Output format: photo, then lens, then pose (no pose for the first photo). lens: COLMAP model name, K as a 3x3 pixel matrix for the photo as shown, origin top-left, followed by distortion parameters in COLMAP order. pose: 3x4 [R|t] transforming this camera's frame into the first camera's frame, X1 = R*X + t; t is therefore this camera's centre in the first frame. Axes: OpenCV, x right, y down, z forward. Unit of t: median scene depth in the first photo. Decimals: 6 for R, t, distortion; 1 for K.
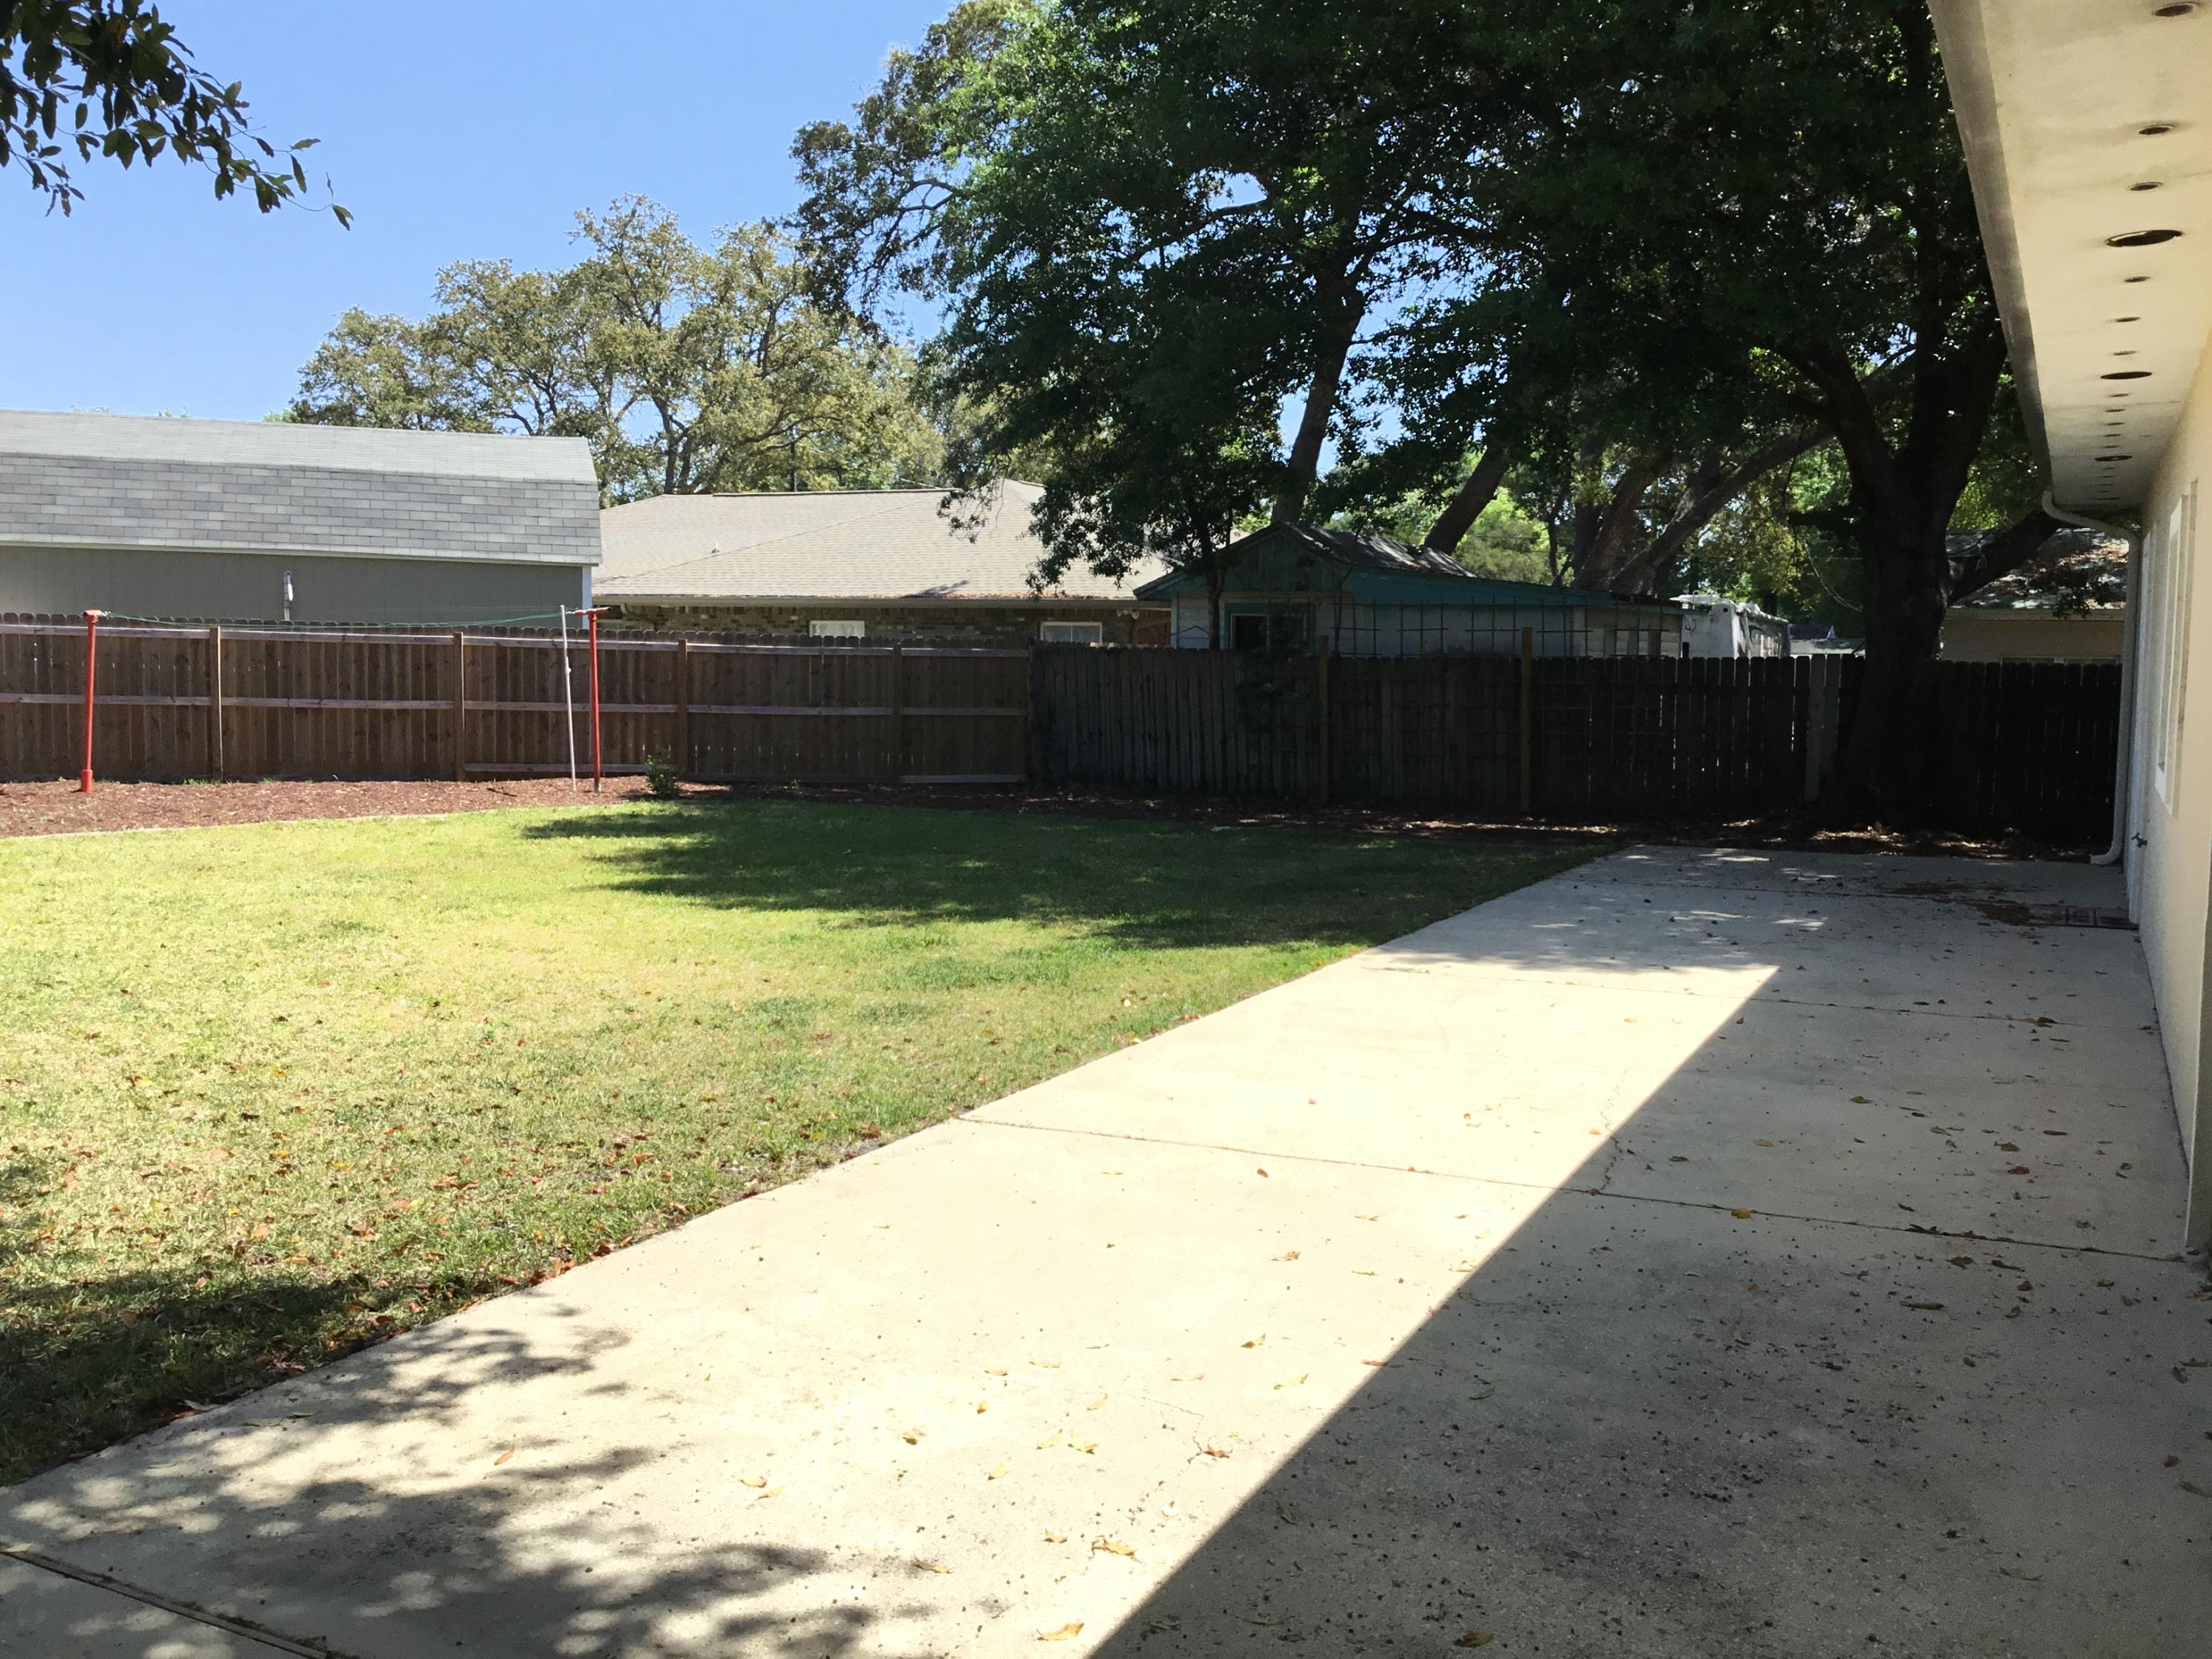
lens RADIAL K [[2008.0, 0, 1097.6], [0, 2008.0, 836.2], [0, 0, 1]] dist [0.128371, -0.263851]
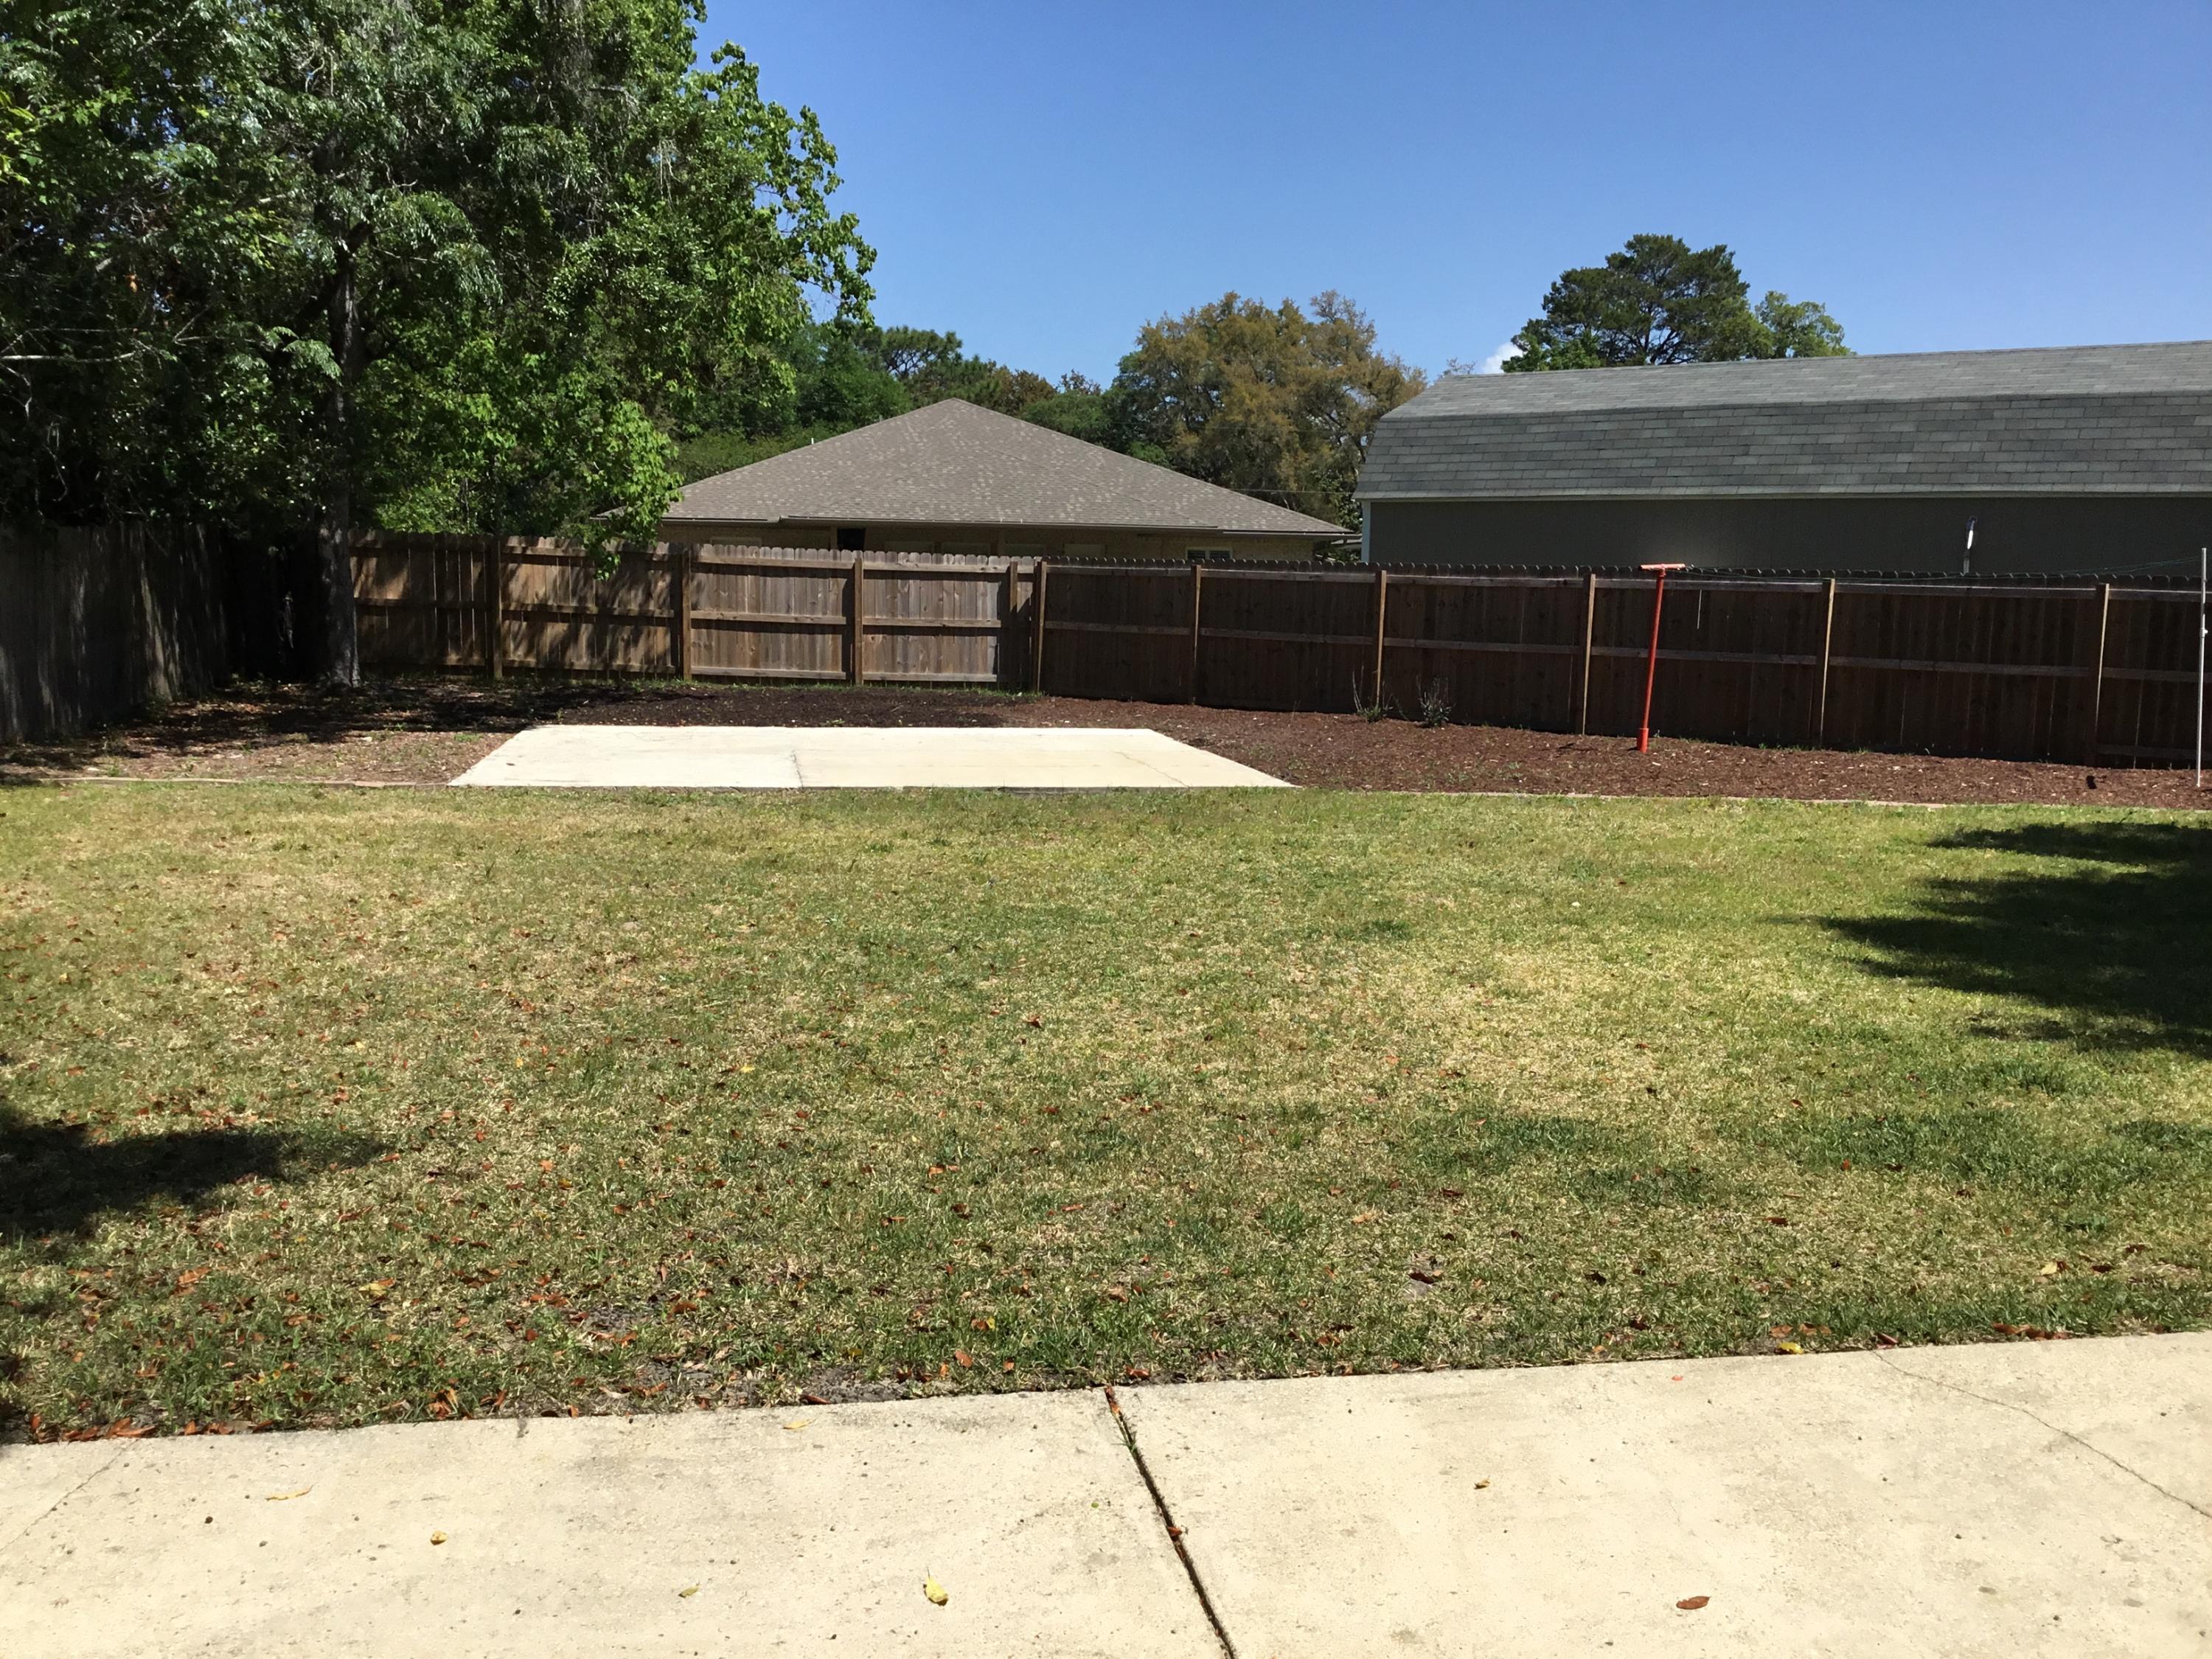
lens RADIAL K [[2008.0, 0, 1097.6], [0, 2008.0, 836.2], [0, 0, 1]] dist [0.128371, -0.263851]
pose [[0.572968, 0.099246, -0.813546, 0.136680], [-0.080701, 0.994649, 0.064503, -0.020359], [0.815595, 0.028696, 0.577911, 0.205563]]
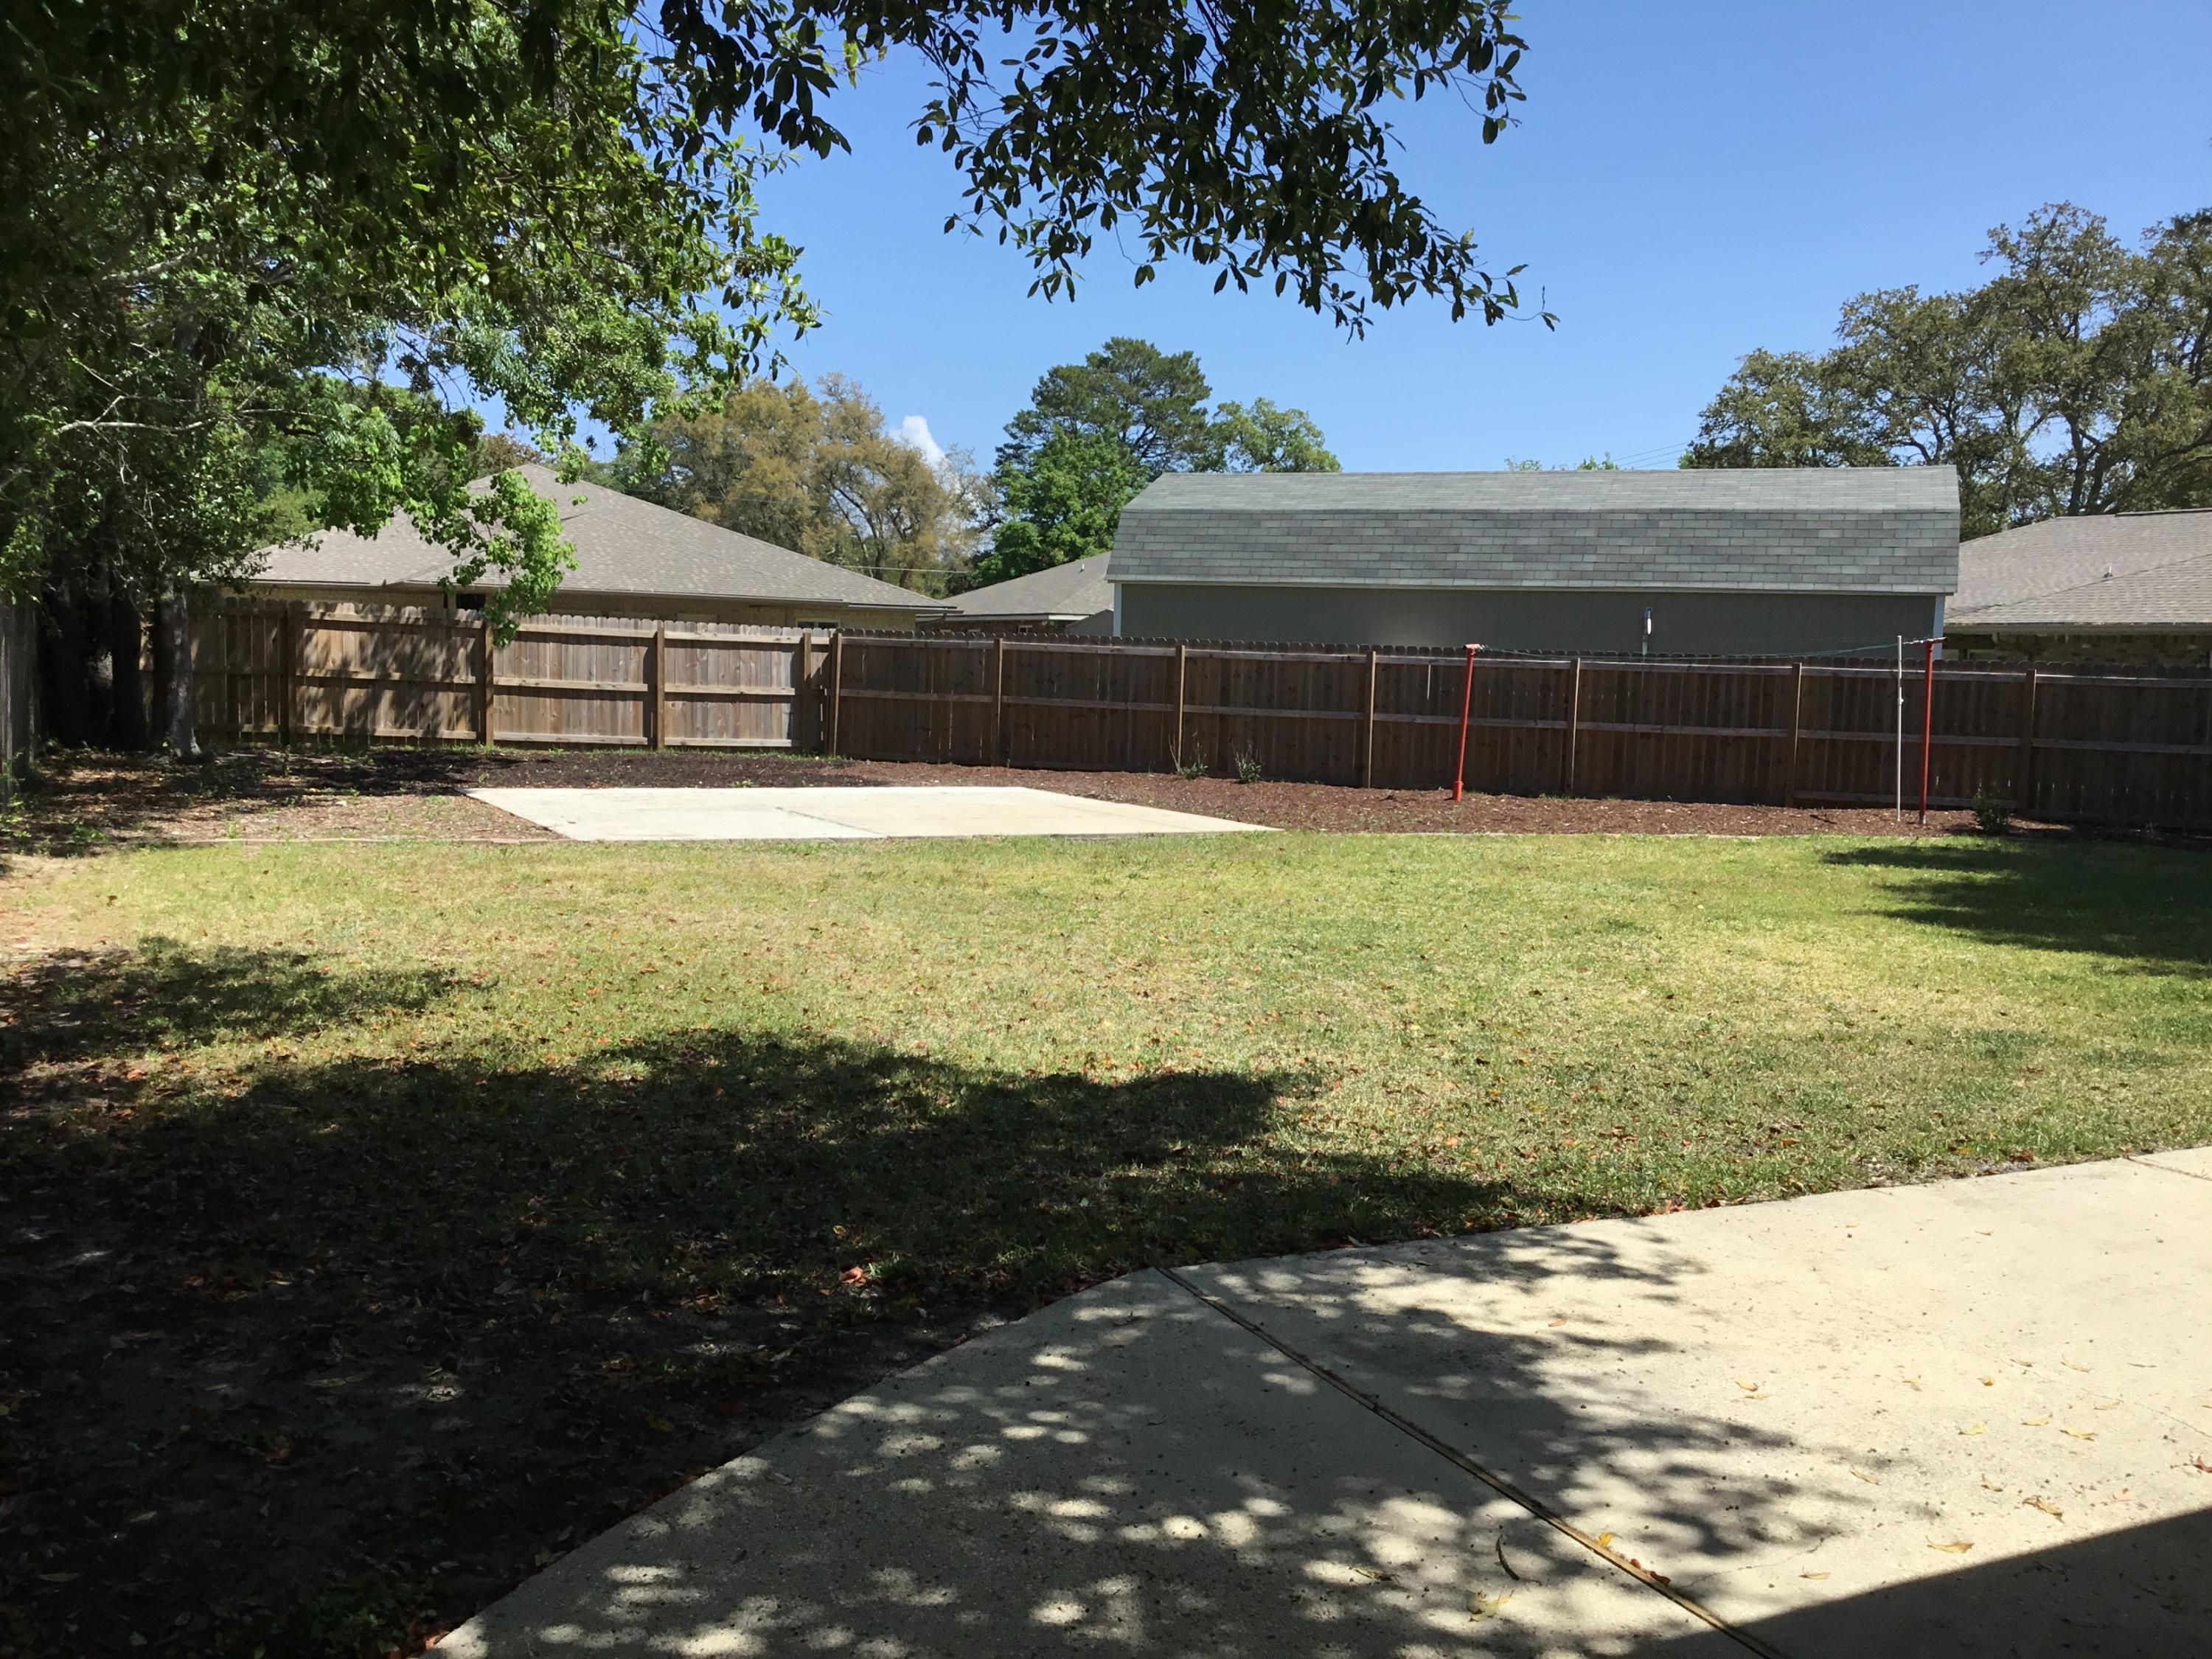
lens RADIAL K [[2008.0, 0, 1097.6], [0, 2008.0, 836.2], [0, 0, 1]] dist [0.128371, -0.263851]
pose [[0.788916, 0.058449, -0.611715, 0.042584], [-0.067727, 0.997672, 0.007980, 0.003159], [0.610757, 0.035134, 0.791038, -0.030608]]
